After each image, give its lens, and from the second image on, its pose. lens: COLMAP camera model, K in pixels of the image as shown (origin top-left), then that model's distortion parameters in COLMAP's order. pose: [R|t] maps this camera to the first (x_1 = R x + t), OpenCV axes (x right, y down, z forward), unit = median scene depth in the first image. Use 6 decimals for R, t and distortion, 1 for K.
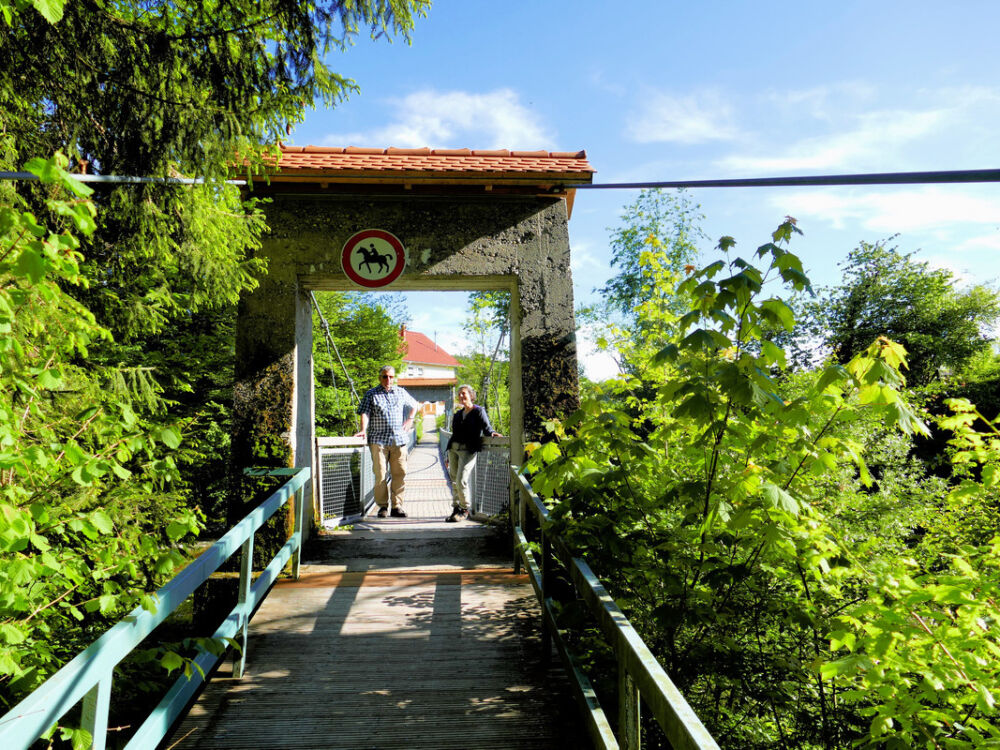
lens RADIAL K [[833.5, 0, 499.3], [0, 833.5, 376.6], [0, 0, 1]] dist [-0.010863, 0.001025]
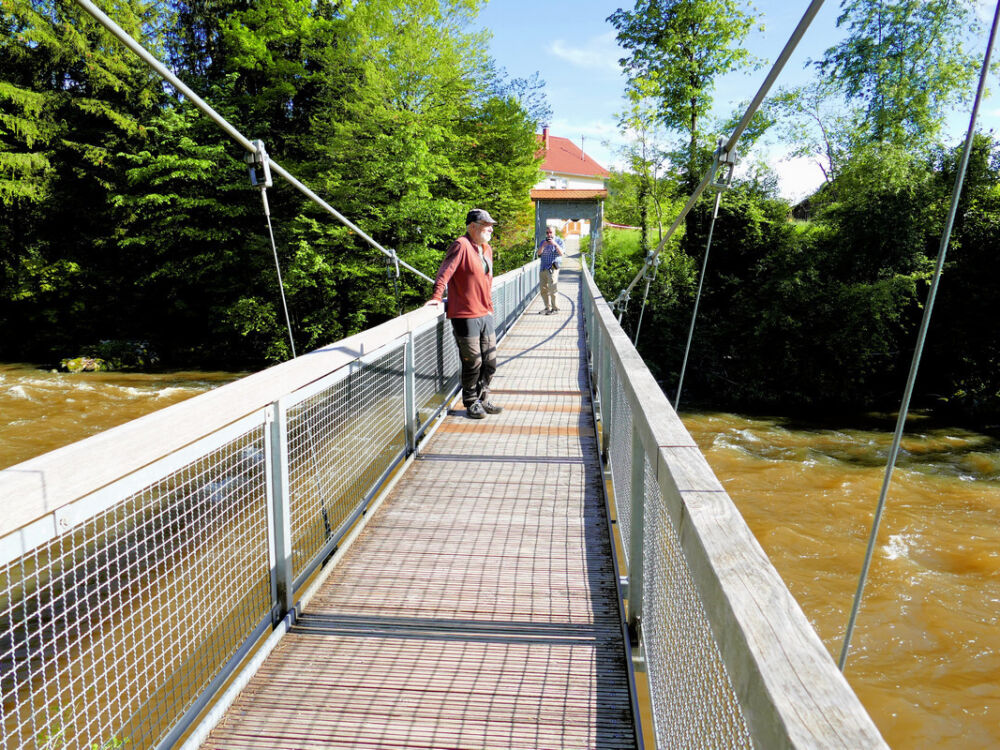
lens RADIAL K [[833.5, 0, 501.0], [0, 833.5, 374.4], [0, 0, 1]] dist [-0.010863, 0.001025]
pose [[0.984864, 0.047370, -0.166728, -0.011070], [-0.010635, 0.976632, 0.214653, 0.004724], [0.173000, -0.209631, 0.962354, 0.209695]]
